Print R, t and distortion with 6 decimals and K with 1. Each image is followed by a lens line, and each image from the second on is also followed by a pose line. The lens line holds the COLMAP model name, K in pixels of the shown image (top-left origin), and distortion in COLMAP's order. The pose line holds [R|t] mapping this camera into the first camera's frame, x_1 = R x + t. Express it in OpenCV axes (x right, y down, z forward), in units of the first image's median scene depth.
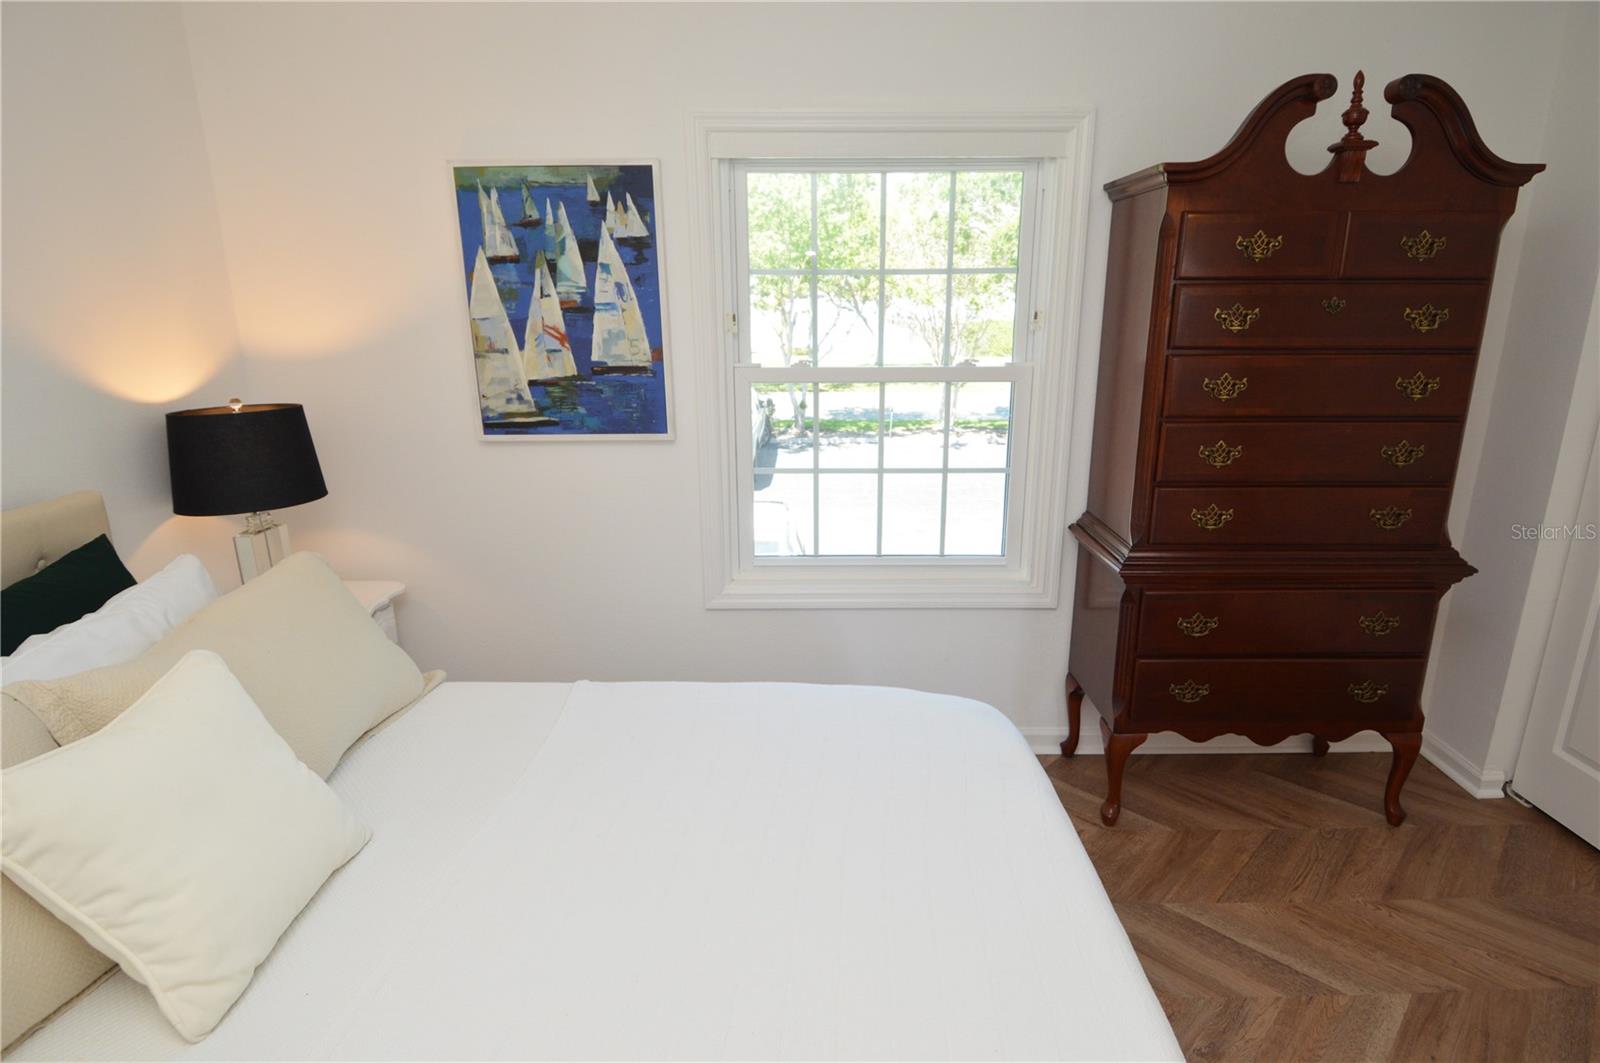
lens RADIAL K [[850.9, 0, 811.3], [0, 850.9, 520.3], [0, 0, 1]] dist [0.021521, -0.030817]
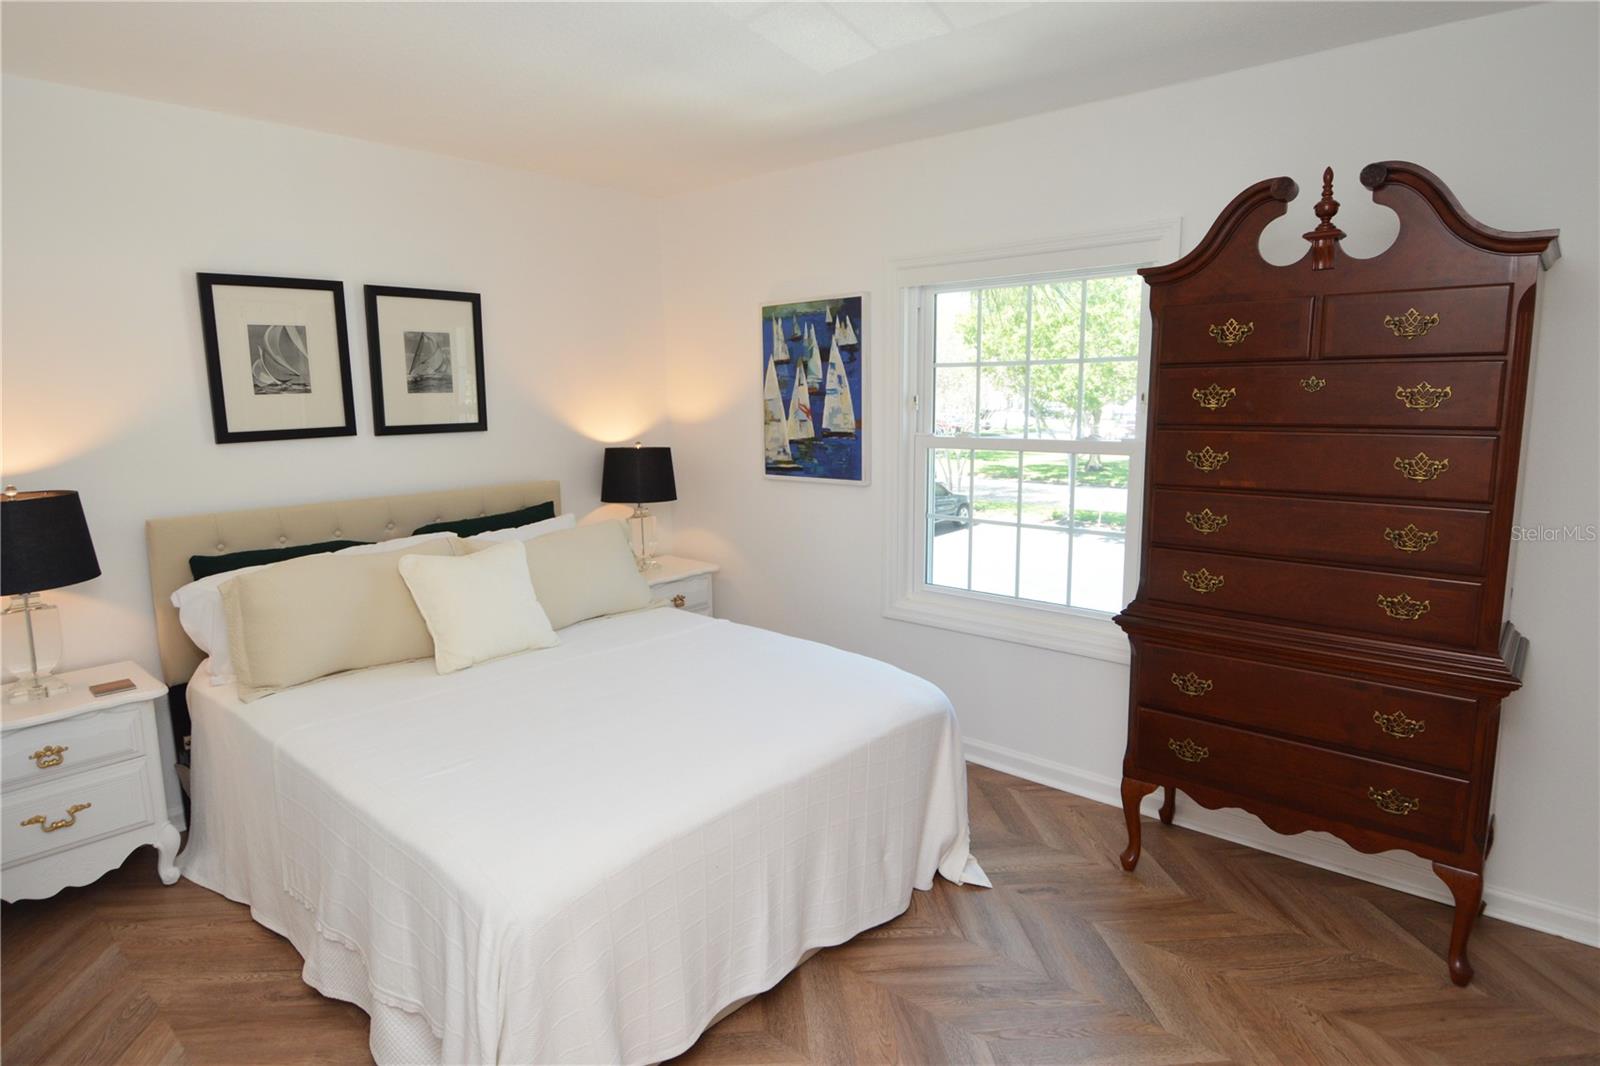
lens RADIAL K [[877.5, 0, 816.2], [0, 877.5, 526.7], [0, 0, 1]] dist [0.006386, -0.023113]
pose [[0.761347, 0.094499, -0.641420, 0.733977], [-0.164879, 0.985016, -0.050586, 0.059349], [0.627029, 0.144271, 0.765520, -0.137574]]
